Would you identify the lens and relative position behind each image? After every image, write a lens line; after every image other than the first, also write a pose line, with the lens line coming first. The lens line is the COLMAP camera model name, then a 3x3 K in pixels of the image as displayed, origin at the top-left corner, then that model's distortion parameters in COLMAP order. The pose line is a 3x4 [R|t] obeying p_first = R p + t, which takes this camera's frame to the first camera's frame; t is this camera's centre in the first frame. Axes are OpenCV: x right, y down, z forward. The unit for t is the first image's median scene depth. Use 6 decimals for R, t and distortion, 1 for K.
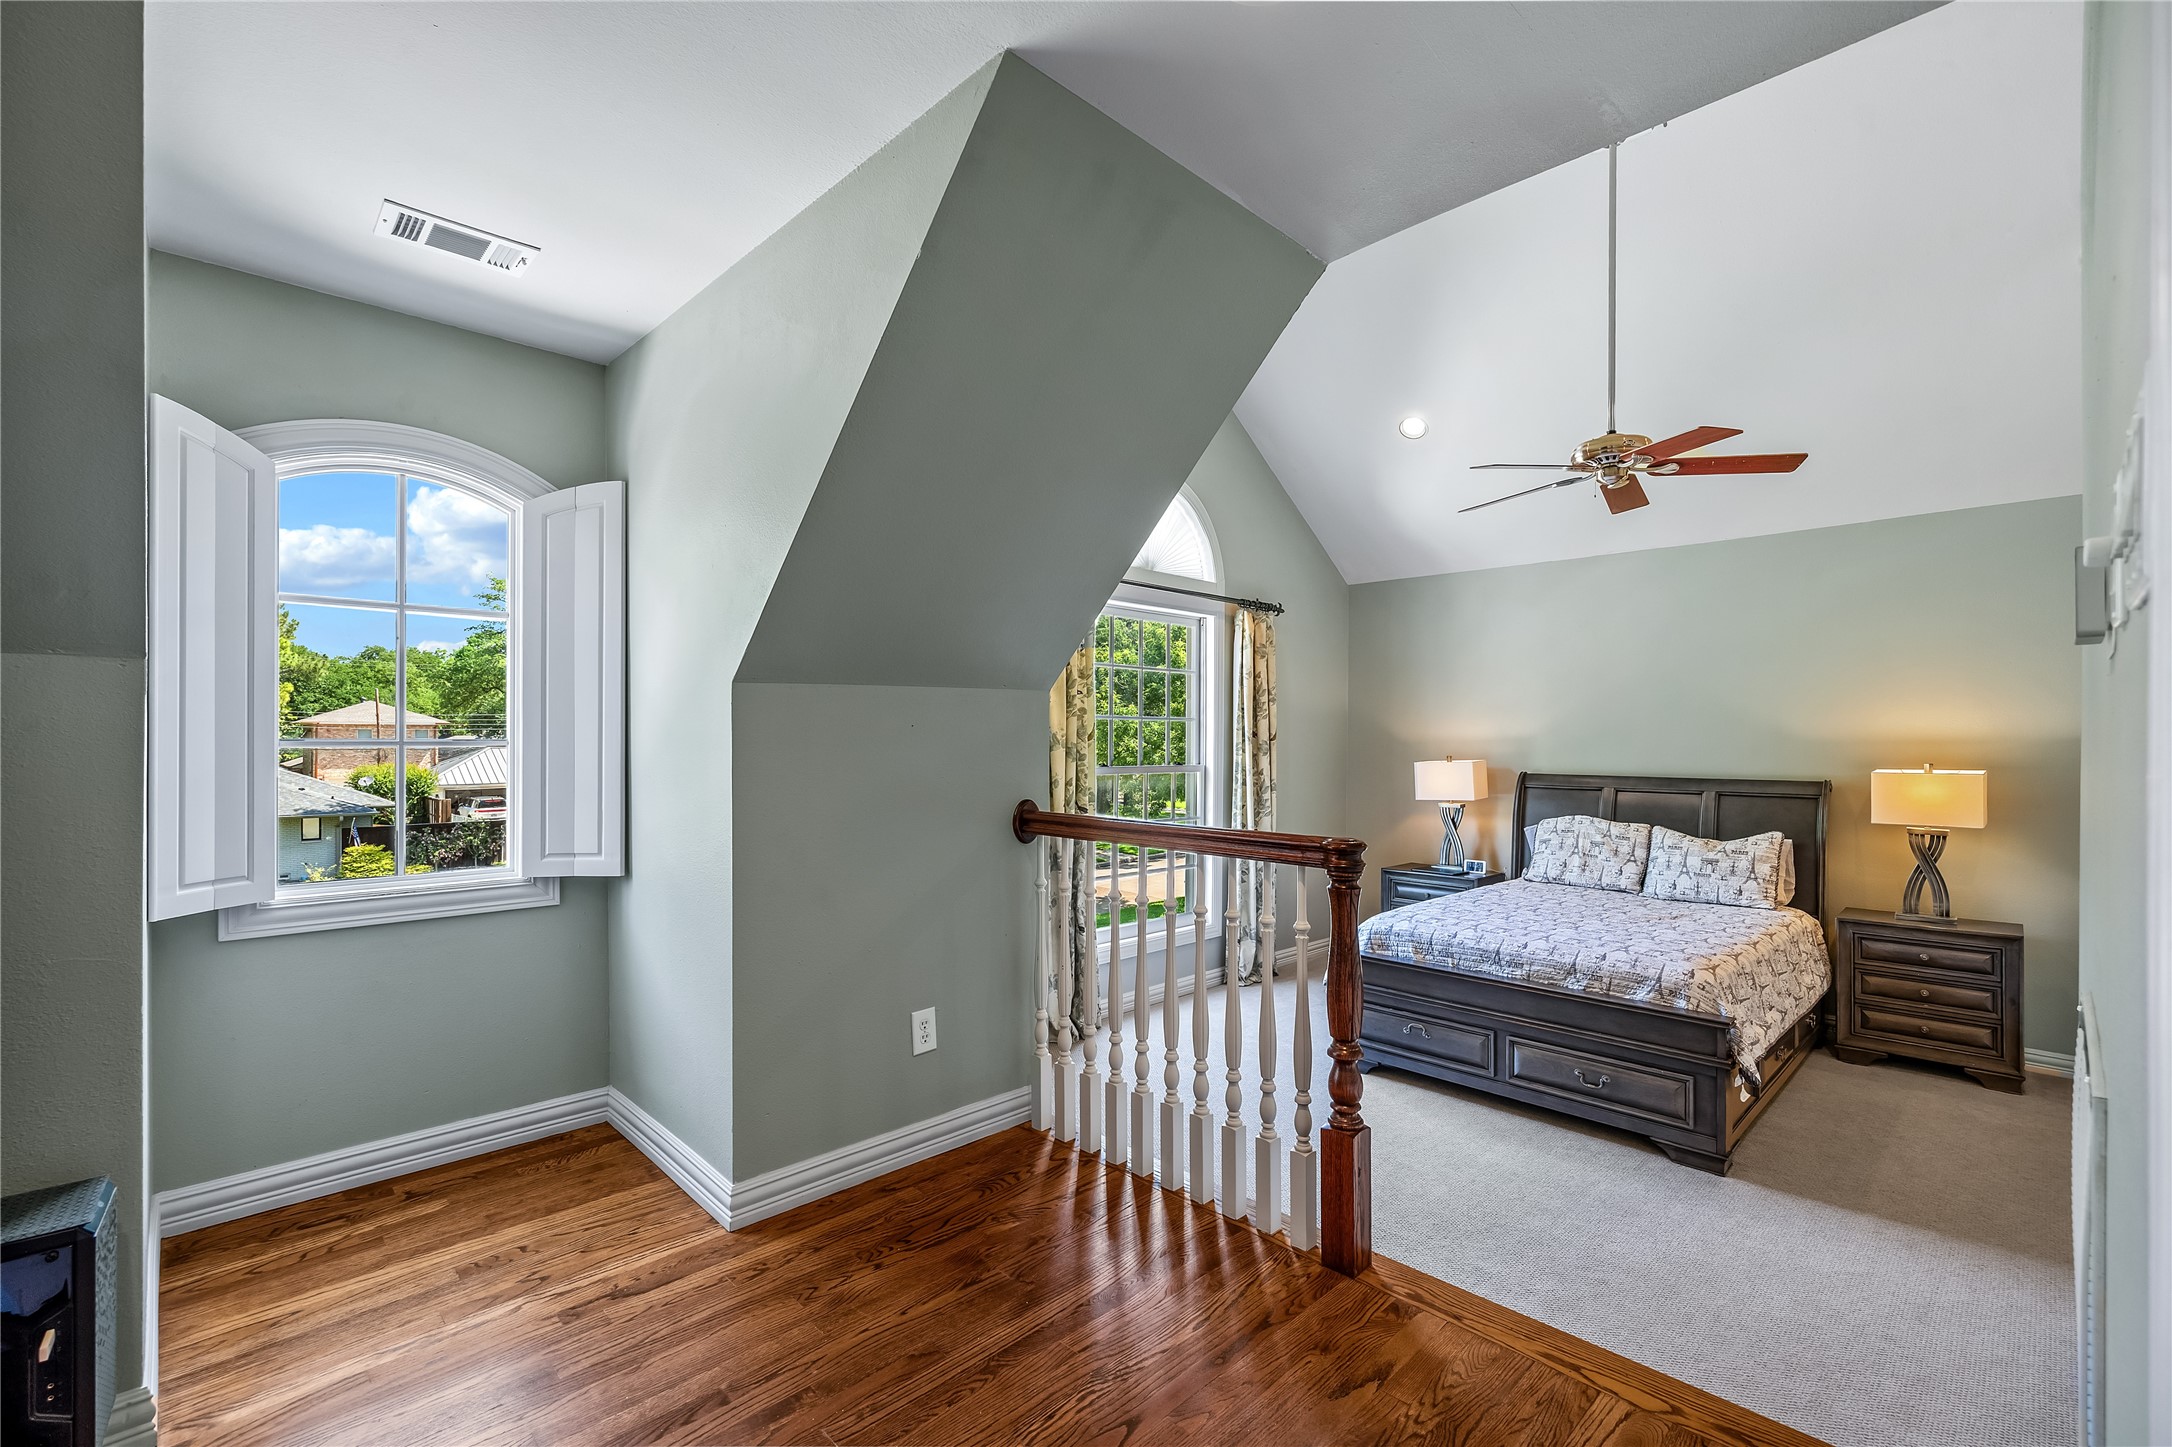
lens RADIAL K [[946.7, 0, 1086.0], [0, 946.7, 723.5], [0, 0, 1]] dist [-0.000253, -0.000020]
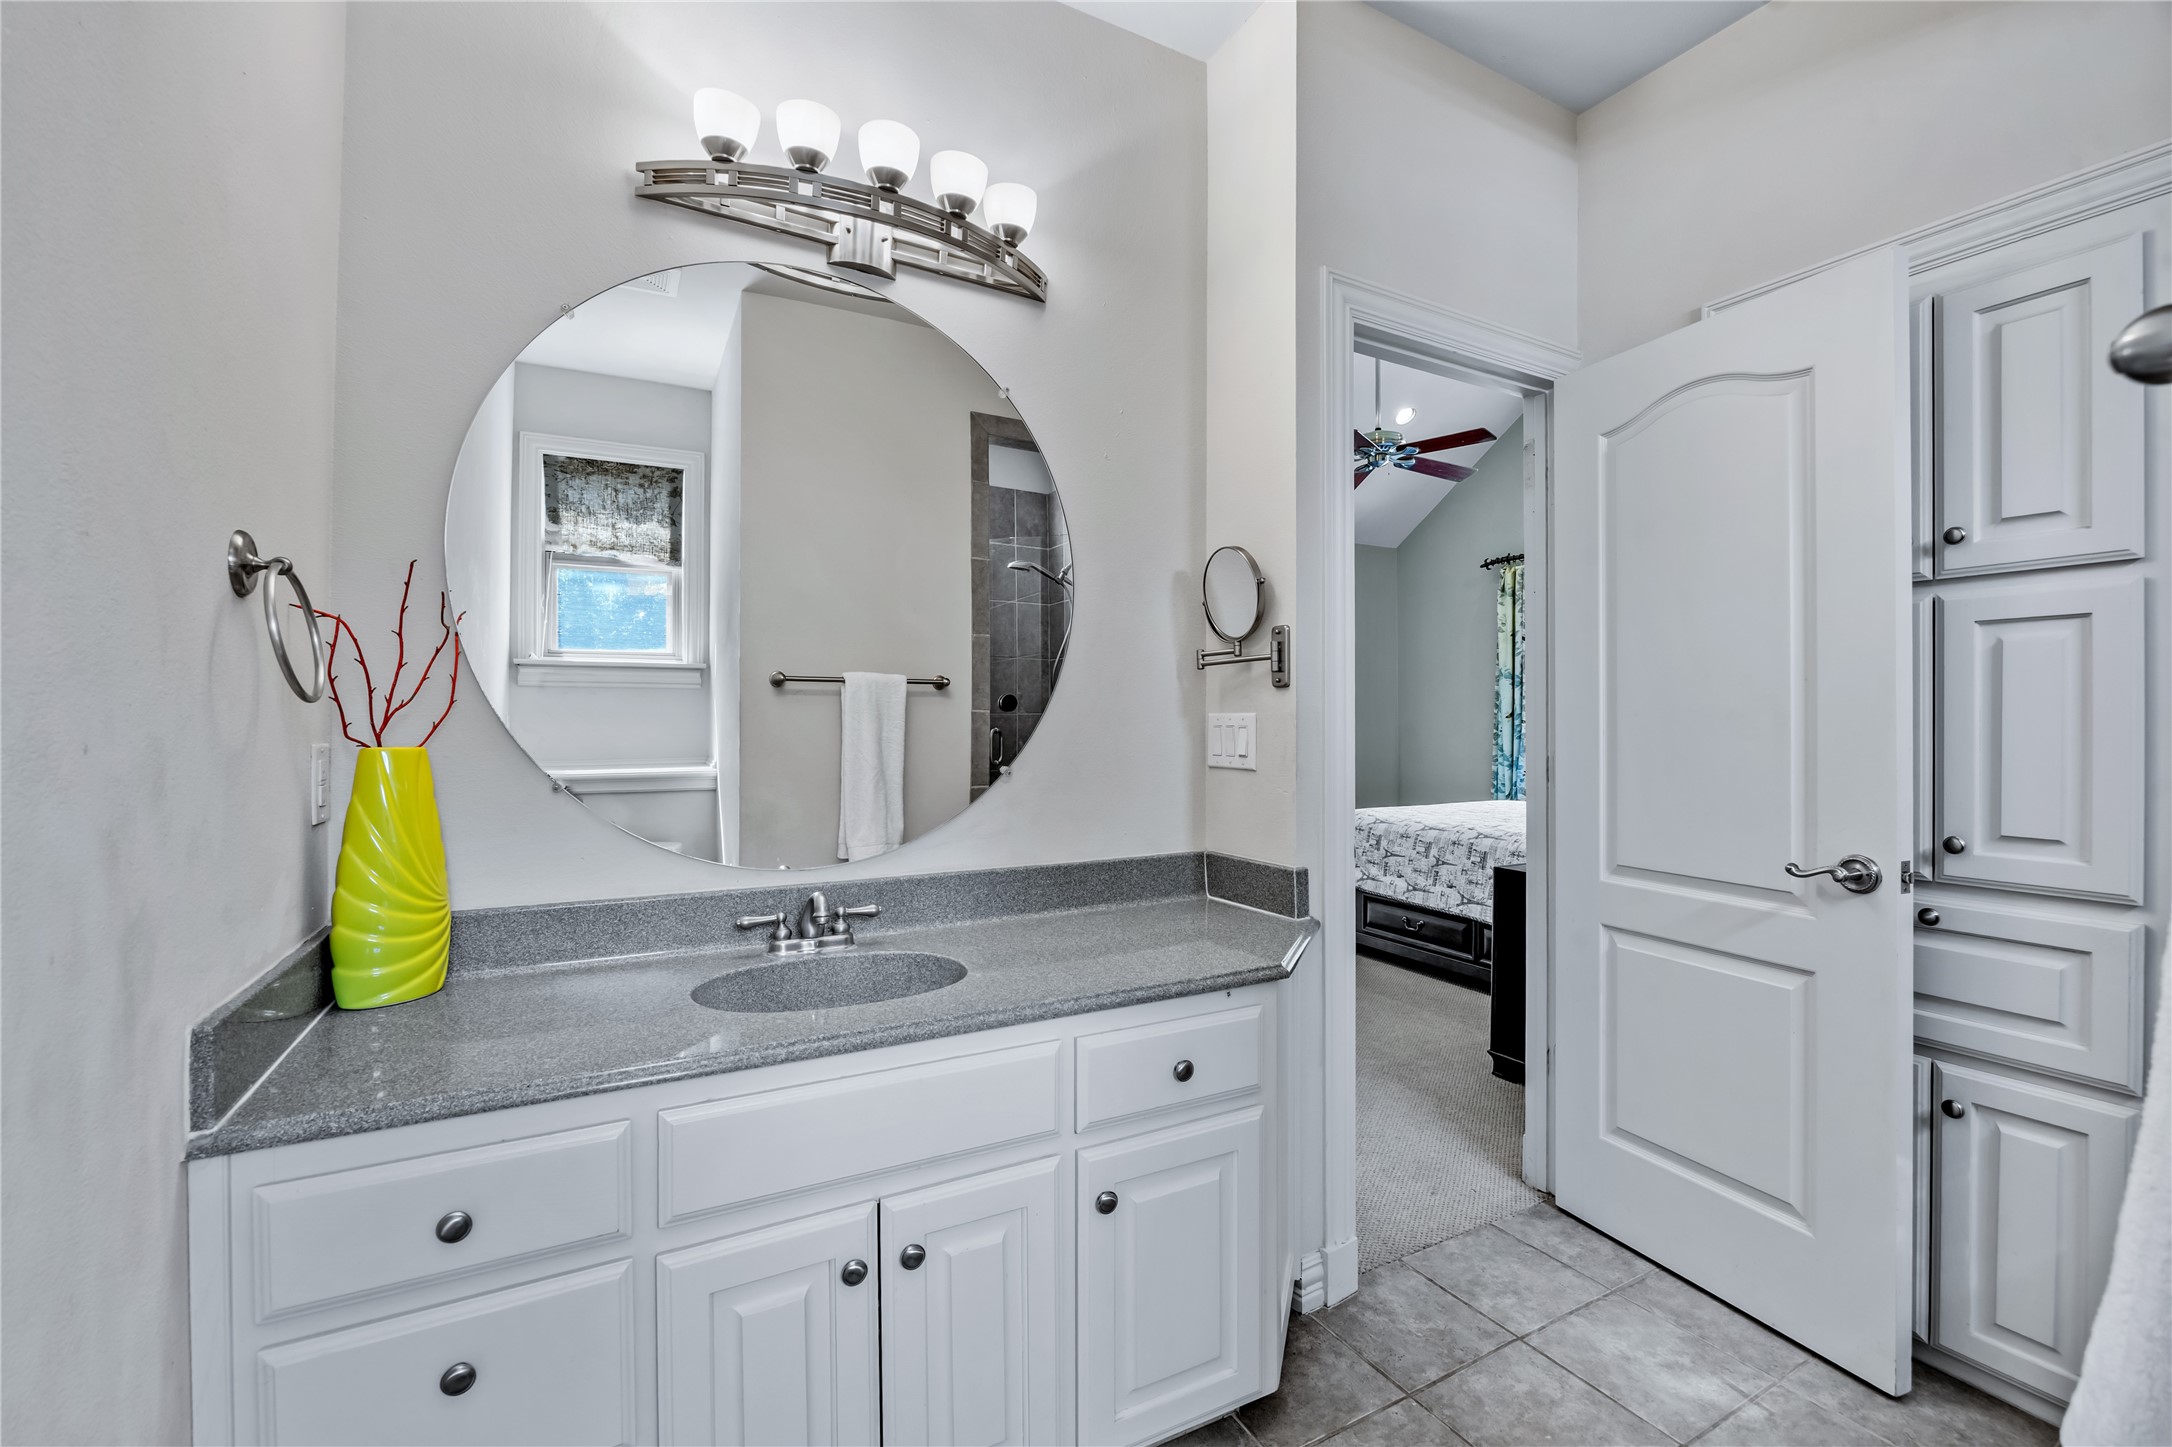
lens RADIAL K [[904.2, 0, 1086.0], [0, 904.2, 723.5], [0, 0, 1]] dist [-0.001146, 0.000018]
pose [[-0.271915, 0.006514, -0.962299, 1.235901], [0.011851, 0.999924, 0.003420, 0.068287], [0.962248, -0.010474, -0.271971, 0.598838]]
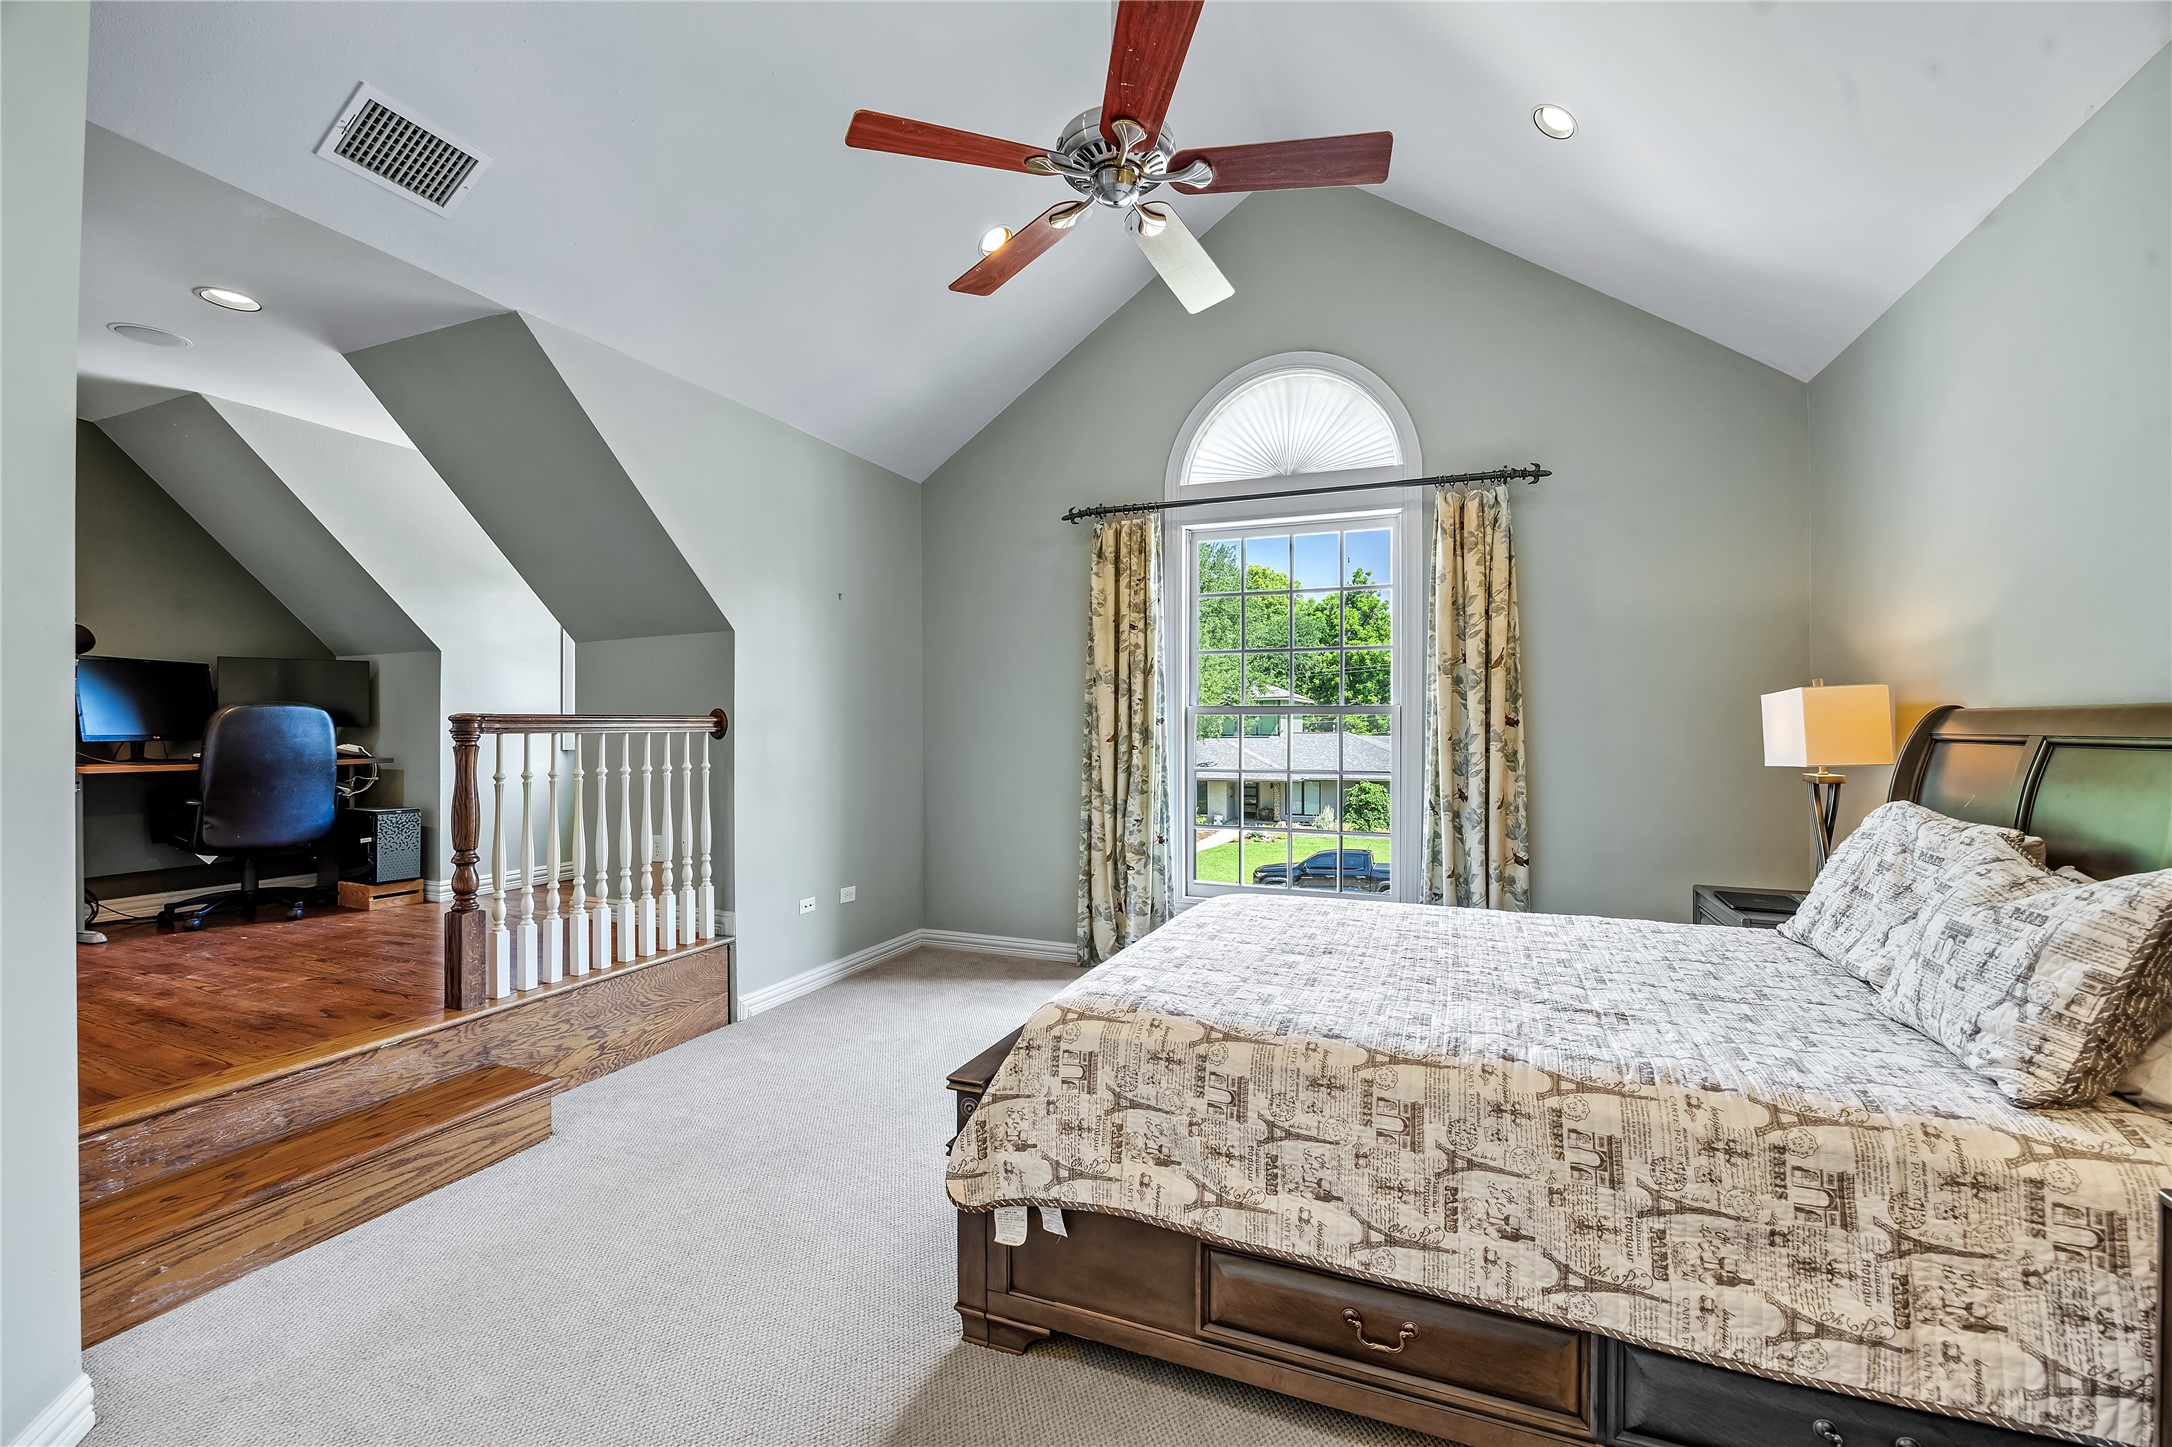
lens RADIAL K [[904.2, 0, 1086.0], [0, 904.2, 723.5], [0, 0, 1]] dist [-0.001146, 0.000018]
pose [[0.397880, -0.000371, -0.917437, 0.696341], [0.014631, 0.999875, 0.005940, 0.050747], [0.917321, -0.015786, 0.397836, 0.470896]]
